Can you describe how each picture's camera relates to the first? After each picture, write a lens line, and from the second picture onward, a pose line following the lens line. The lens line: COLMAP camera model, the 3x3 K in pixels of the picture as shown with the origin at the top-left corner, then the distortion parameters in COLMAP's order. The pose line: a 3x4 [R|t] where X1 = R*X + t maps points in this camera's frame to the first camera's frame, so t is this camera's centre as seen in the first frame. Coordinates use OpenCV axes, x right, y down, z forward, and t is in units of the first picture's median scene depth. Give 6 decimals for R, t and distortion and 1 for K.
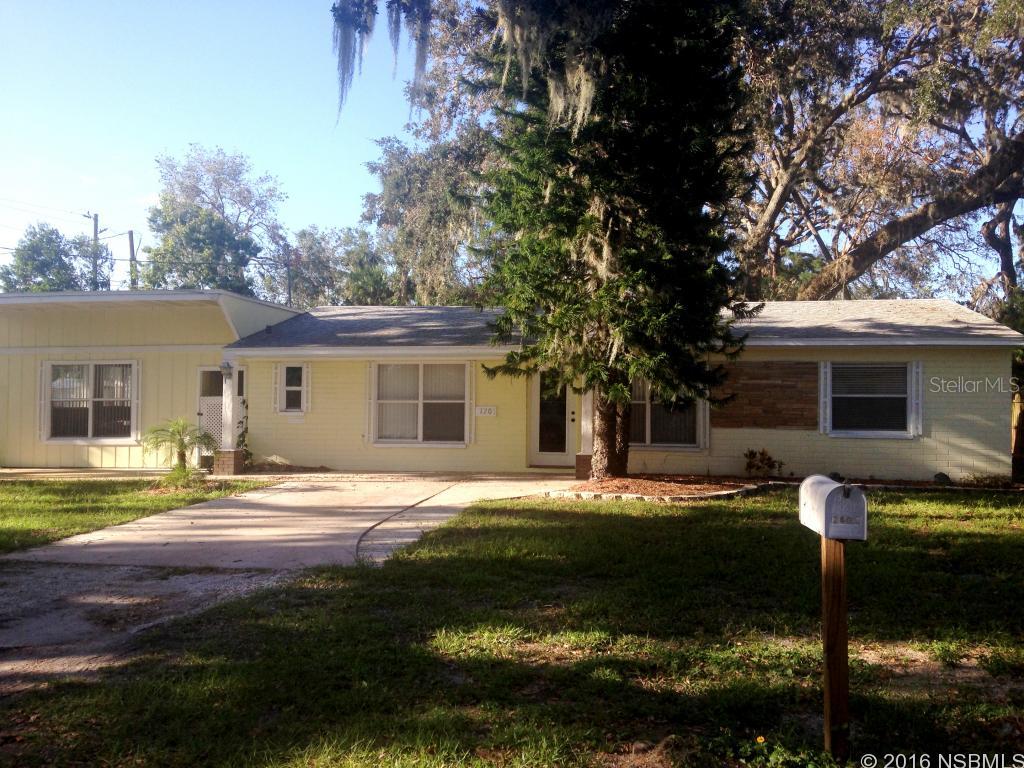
lens RADIAL K [[712.4, 0, 502.7], [0, 712.4, 389.7], [0, 0, 1]] dist [0.112679, -0.063678]
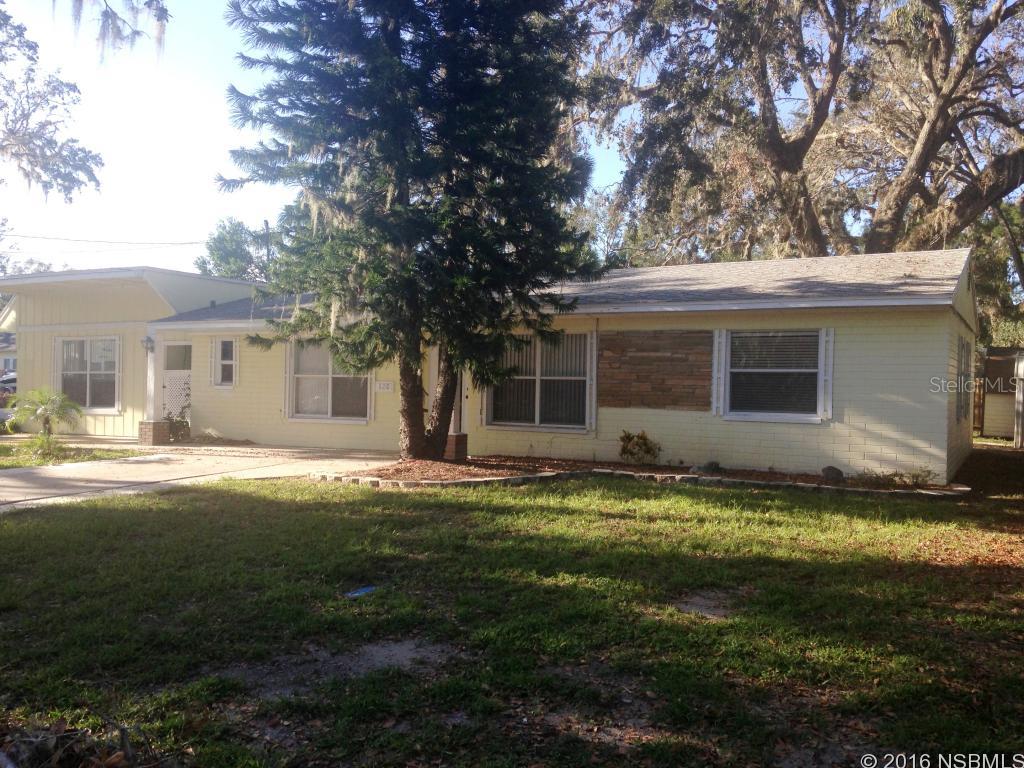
lens RADIAL K [[712.4, 0, 512.2], [0, 712.4, 378.0], [0, 0, 1]] dist [0.112679, -0.063678]
pose [[0.967760, 0.005203, -0.251821, 0.412717], [-0.000815, 0.999846, 0.017527, 0.002605], [0.251874, -0.016757, 0.967615, 0.134538]]
